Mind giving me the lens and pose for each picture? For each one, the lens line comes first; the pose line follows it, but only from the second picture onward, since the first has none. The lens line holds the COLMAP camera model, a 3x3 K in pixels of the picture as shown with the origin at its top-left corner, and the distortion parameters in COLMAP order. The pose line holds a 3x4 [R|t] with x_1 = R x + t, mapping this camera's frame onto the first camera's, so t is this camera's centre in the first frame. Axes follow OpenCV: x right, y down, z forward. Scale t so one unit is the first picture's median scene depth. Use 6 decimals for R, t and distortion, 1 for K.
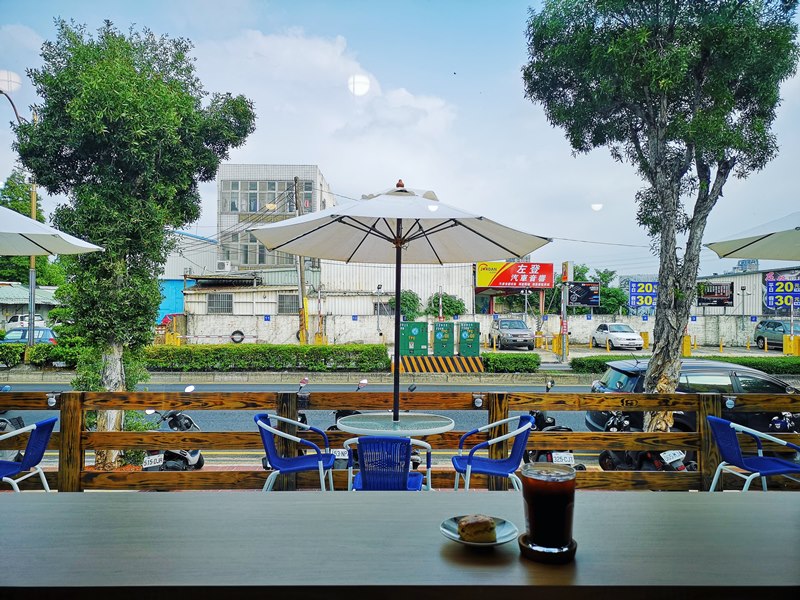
lens RADIAL K [[606.1, 0, 391.0], [0, 606.1, 292.5], [0, 0, 1]] dist [0.054686, -0.024421]
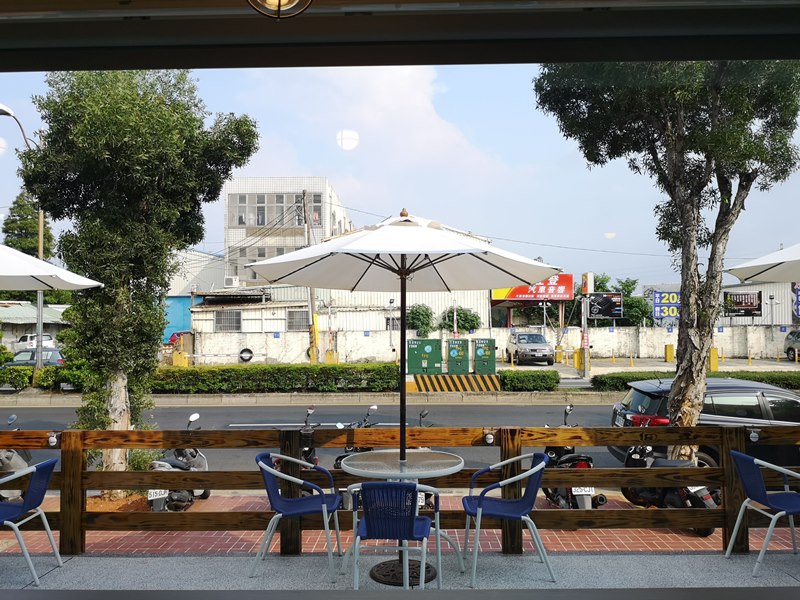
lens RADIAL K [[627.1, 0, 387.8], [0, 627.1, 295.5], [0, 0, 1]] dist [0.030831, -0.028041]
pose [[0.999518, -0.014684, -0.027357, 0.007649], [0.014345, 0.999818, -0.012543, -0.017965], [0.027537, 0.012145, 0.999547, 0.002911]]
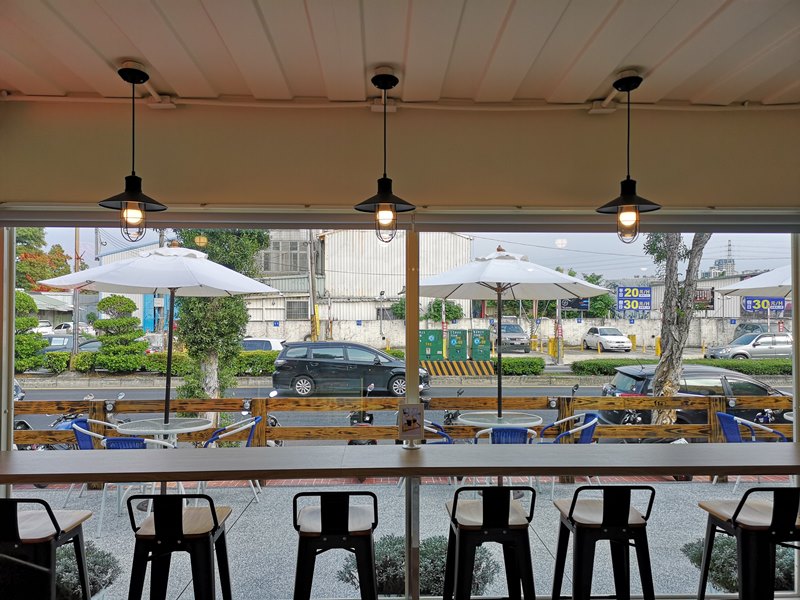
lens RADIAL K [[627.1, 0, 382.2], [0, 627.1, 290.2], [0, 0, 1]] dist [0.030831, -0.028041]
pose [[0.999555, -0.003480, 0.029611, -0.153453], [0.003474, 0.999994, 0.000258, -0.042902], [-0.029611, -0.000155, 0.999561, -0.224789]]
